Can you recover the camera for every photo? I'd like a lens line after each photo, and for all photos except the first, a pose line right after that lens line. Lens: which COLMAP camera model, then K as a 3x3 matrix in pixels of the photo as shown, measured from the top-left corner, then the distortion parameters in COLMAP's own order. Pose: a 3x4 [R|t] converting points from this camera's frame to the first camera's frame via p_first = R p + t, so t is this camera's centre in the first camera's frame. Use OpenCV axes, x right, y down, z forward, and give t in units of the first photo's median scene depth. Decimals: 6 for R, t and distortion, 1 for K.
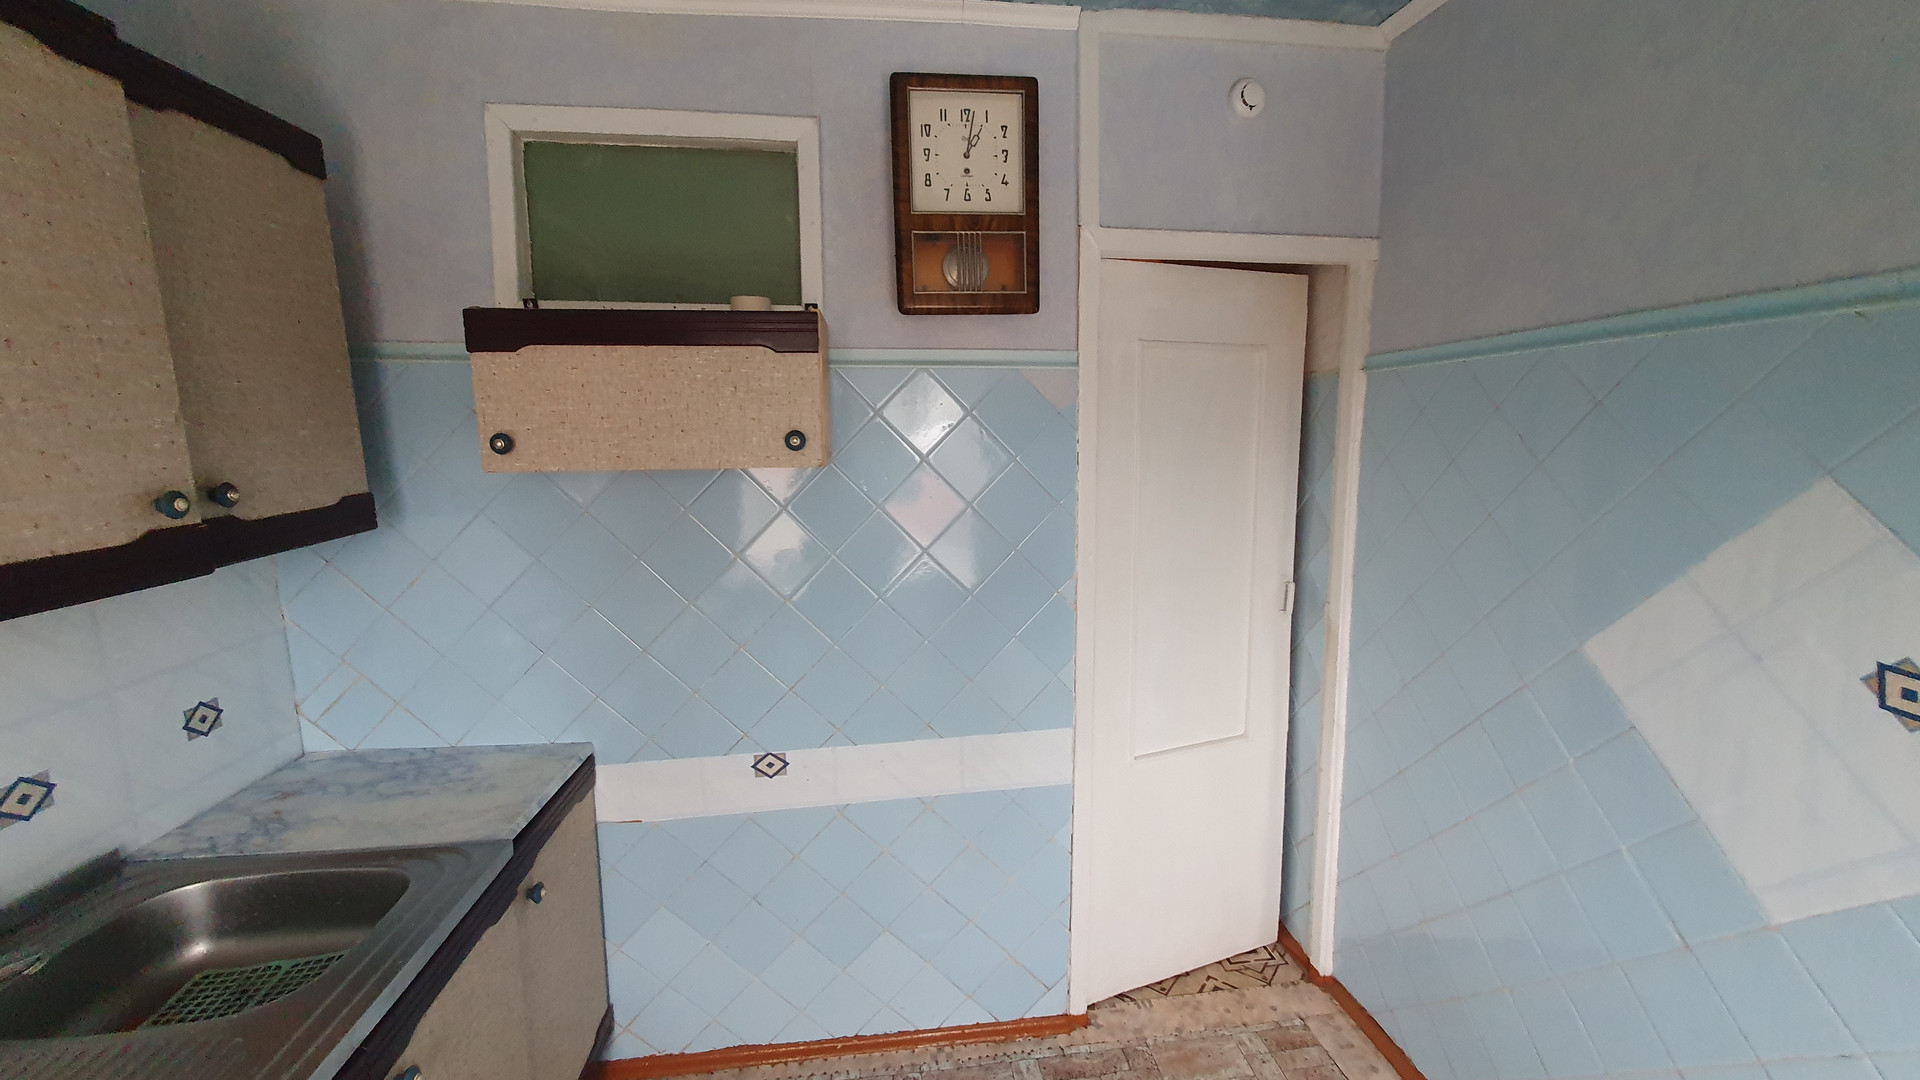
lens RADIAL K [[753.6, 0, 964.9], [0, 753.6, 533.9], [0, 0, 1]] dist [0.003219, -0.000677]
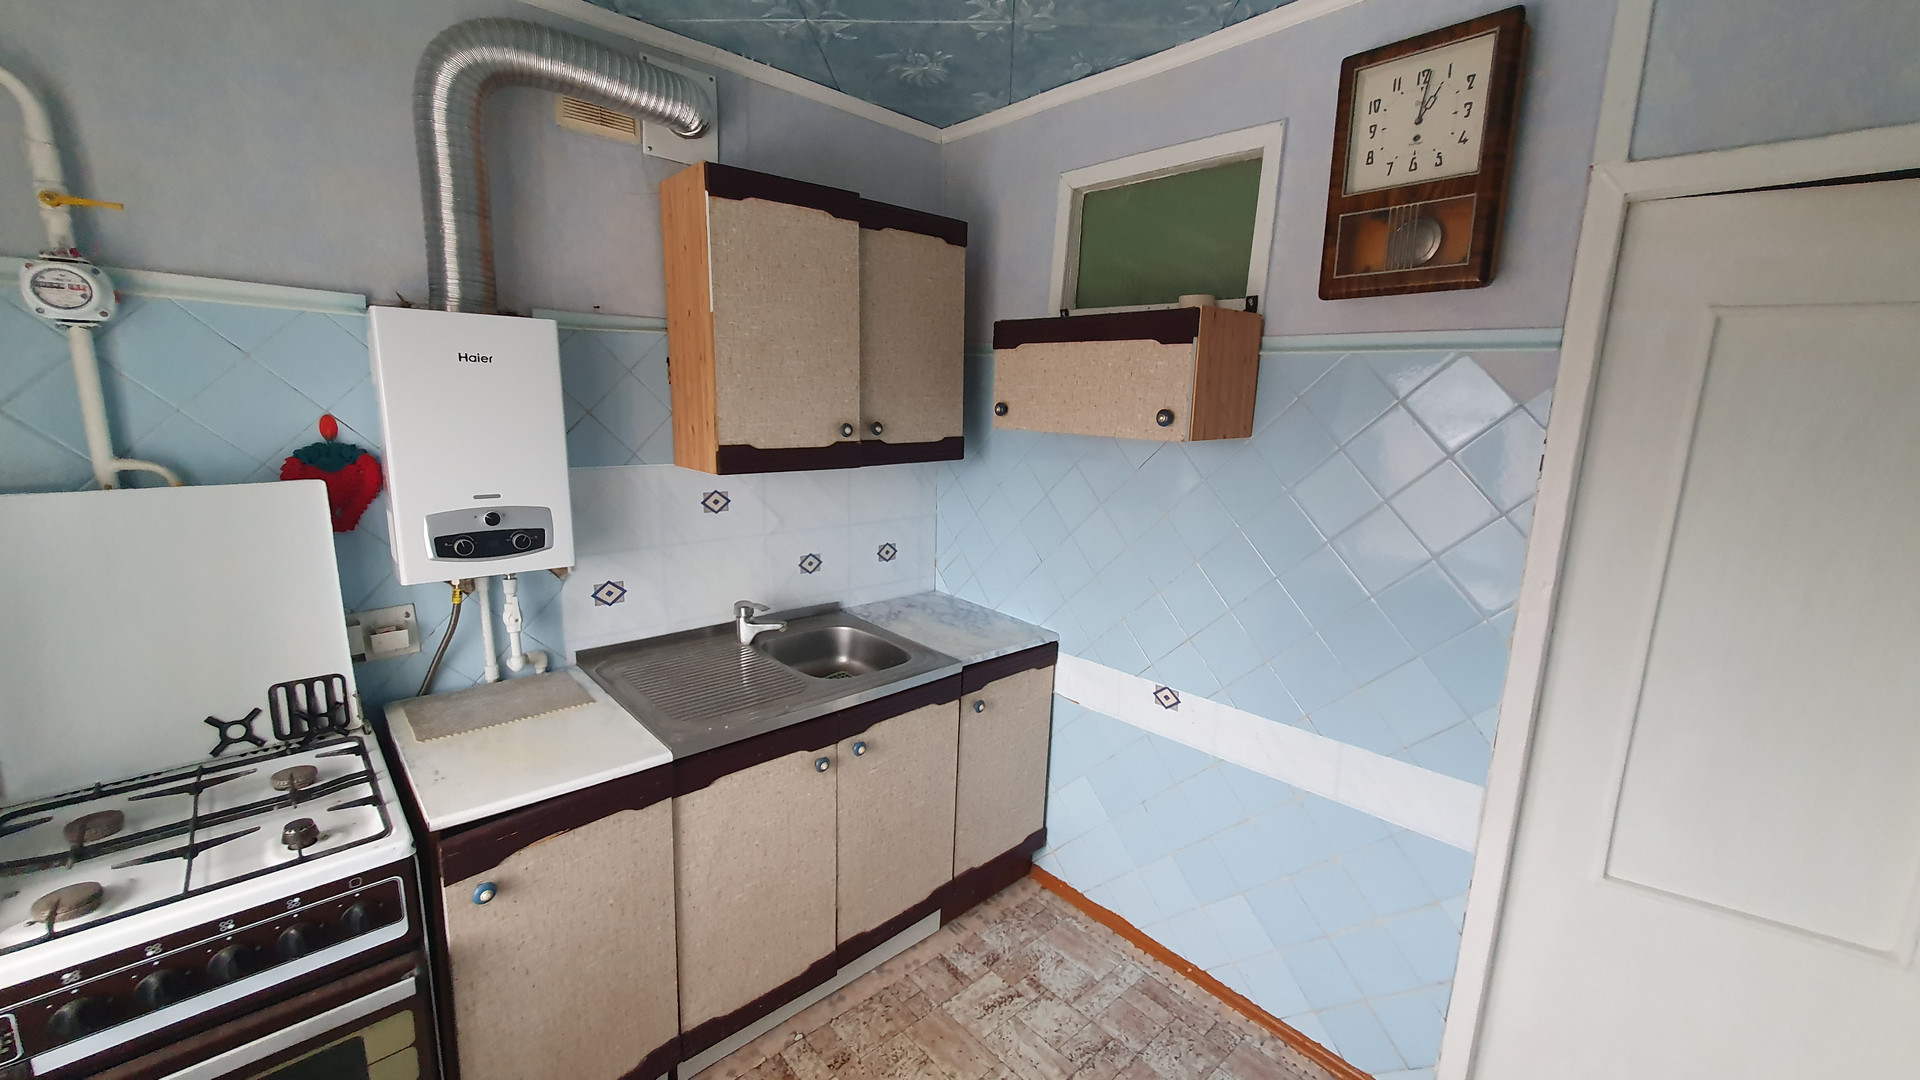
lens RADIAL K [[753.6, 0, 964.9], [0, 753.6, 533.9], [0, 0, 1]] dist [0.003219, -0.000677]
pose [[0.587218, 0.172739, -0.790782, 0.511150], [-0.156625, 0.982748, 0.098366, -0.009481], [0.794131, 0.066094, 0.604142, 0.035035]]
